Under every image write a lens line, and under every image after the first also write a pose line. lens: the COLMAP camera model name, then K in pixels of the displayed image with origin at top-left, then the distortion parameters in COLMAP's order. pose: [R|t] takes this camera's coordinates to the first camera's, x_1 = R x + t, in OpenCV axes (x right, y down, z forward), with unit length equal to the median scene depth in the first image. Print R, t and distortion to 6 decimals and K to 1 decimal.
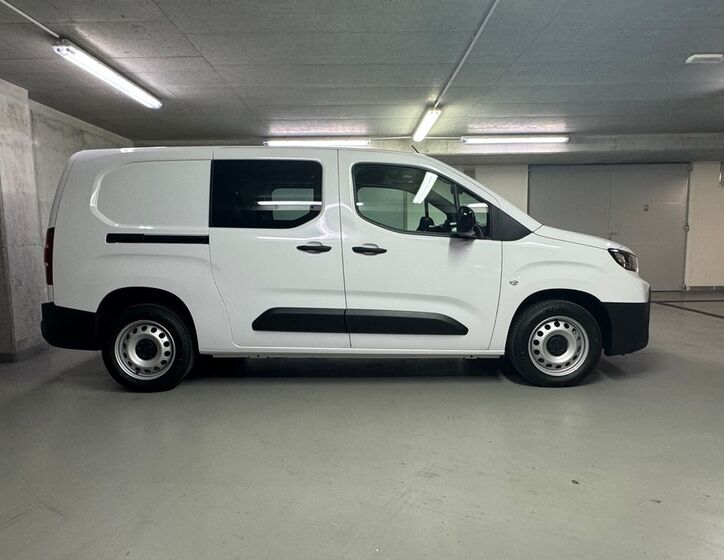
lens RADIAL K [[479.4, 0, 361.6], [0, 479.4, 281.7], [0, 0, 1]] dist [0.032074, -0.006526]
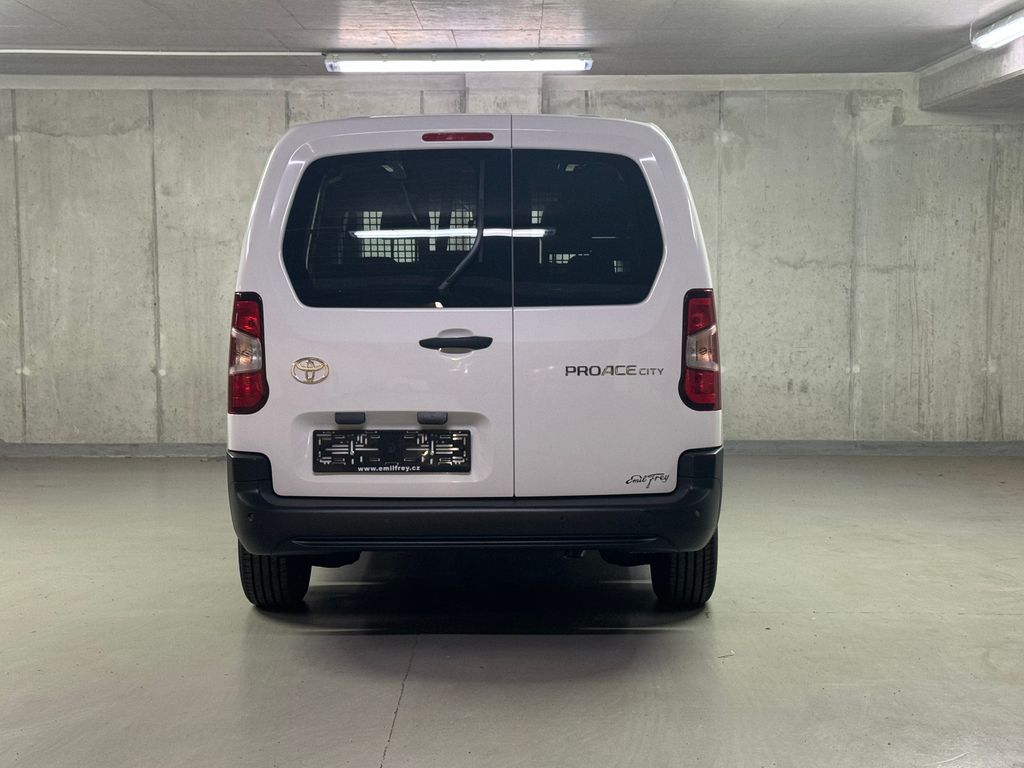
lens RADIAL K [[1597.2, 0, 503.8], [0, 1597.2, 384.0], [0, 0, 1]] dist [0.139872, 0.000000]
pose [[-0.003470, 0.108182, -0.994125, 1.387085], [-0.099564, 0.989154, 0.107989, -0.176917], [0.995025, 0.099353, 0.007339, 0.863608]]
